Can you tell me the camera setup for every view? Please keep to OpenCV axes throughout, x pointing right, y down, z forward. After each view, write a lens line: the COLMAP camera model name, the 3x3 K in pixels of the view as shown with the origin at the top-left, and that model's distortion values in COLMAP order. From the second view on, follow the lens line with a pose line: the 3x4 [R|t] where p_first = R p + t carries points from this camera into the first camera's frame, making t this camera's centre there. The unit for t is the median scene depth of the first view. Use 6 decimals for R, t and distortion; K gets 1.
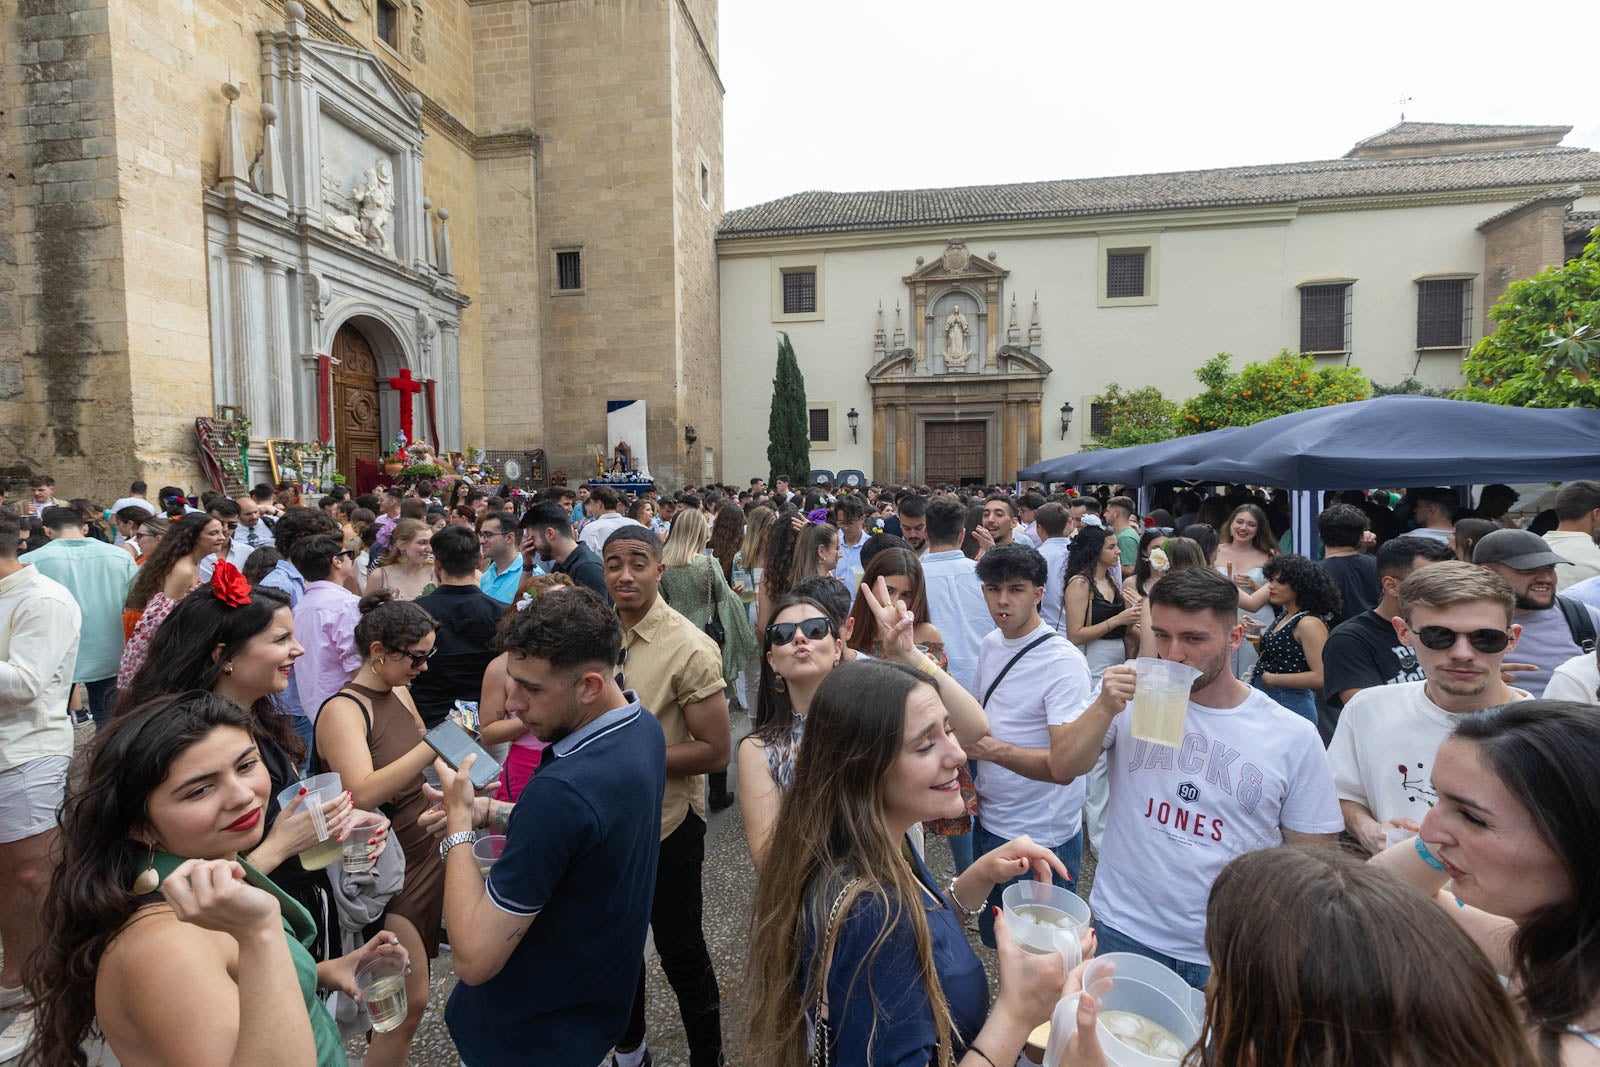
lens RADIAL K [[728.3, 0, 802.7], [0, 728.3, 526.8], [0, 0, 1]] dist [0.002831, 0.001145]
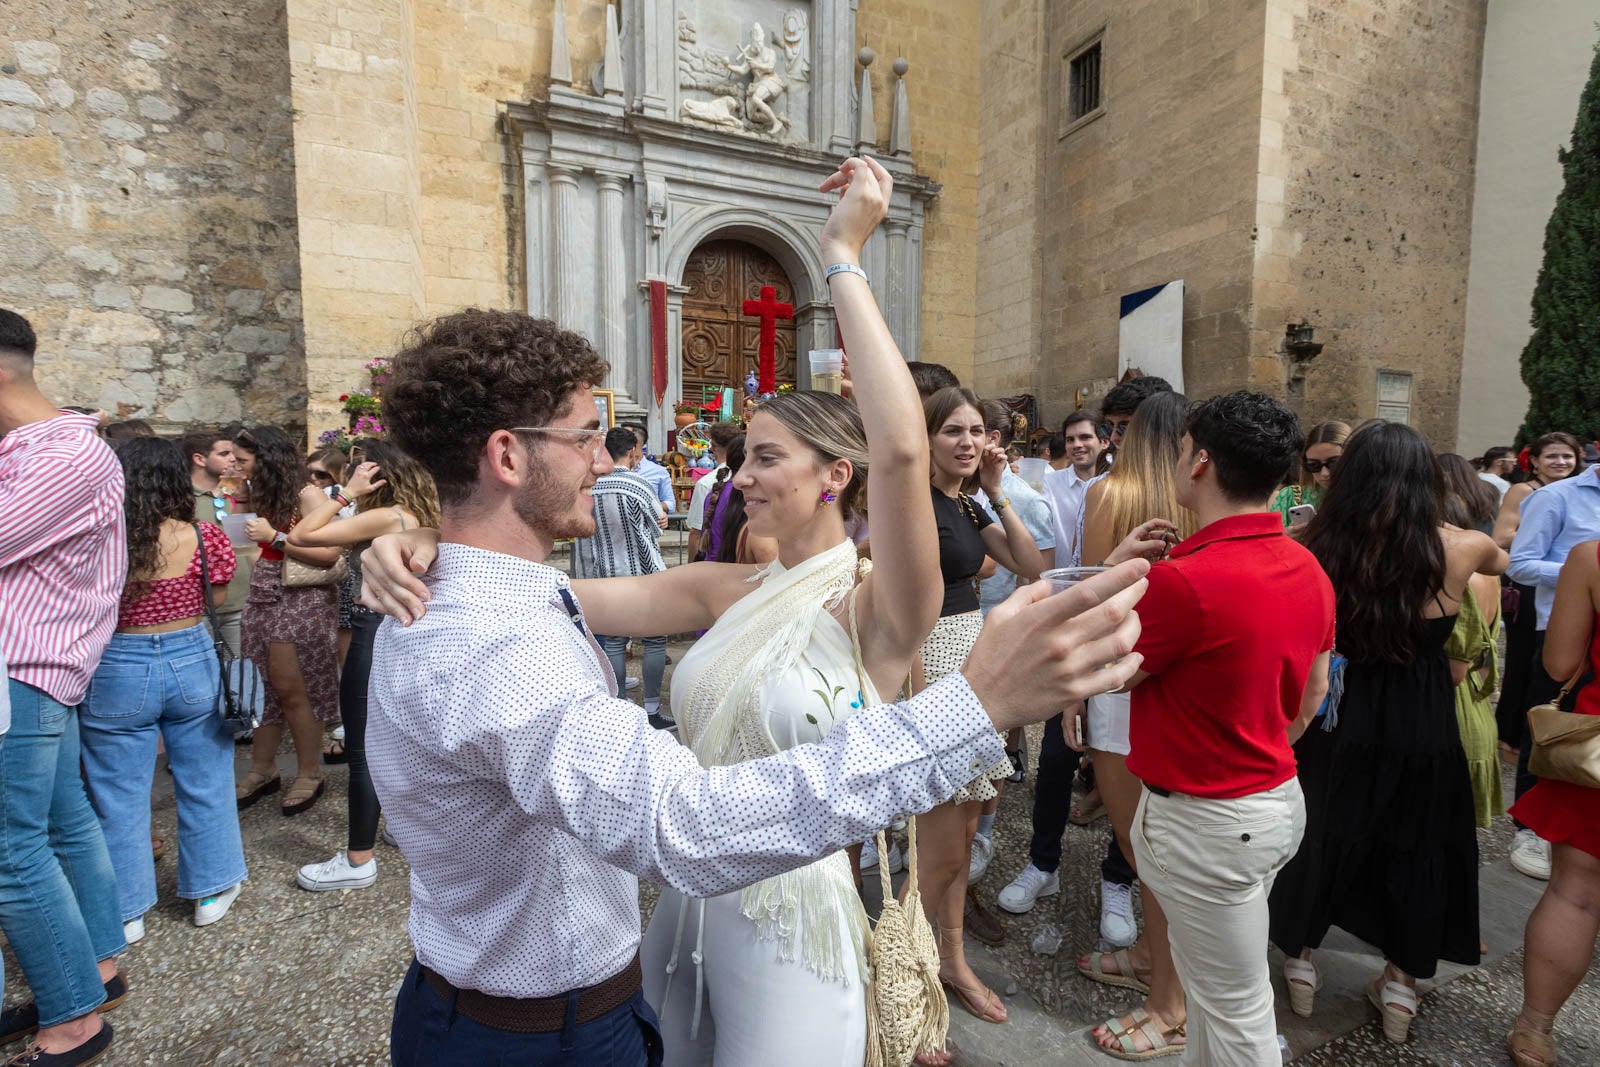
lens RADIAL K [[728.3, 0, 793.4], [0, 728.3, 525.8], [0, 0, 1]] dist [0.002831, 0.001145]
pose [[0.527306, 0.081452, -0.845763, 0.103012], [-0.059523, 0.996490, 0.058857, -0.022759], [0.847588, 0.019306, 0.530303, 0.636882]]
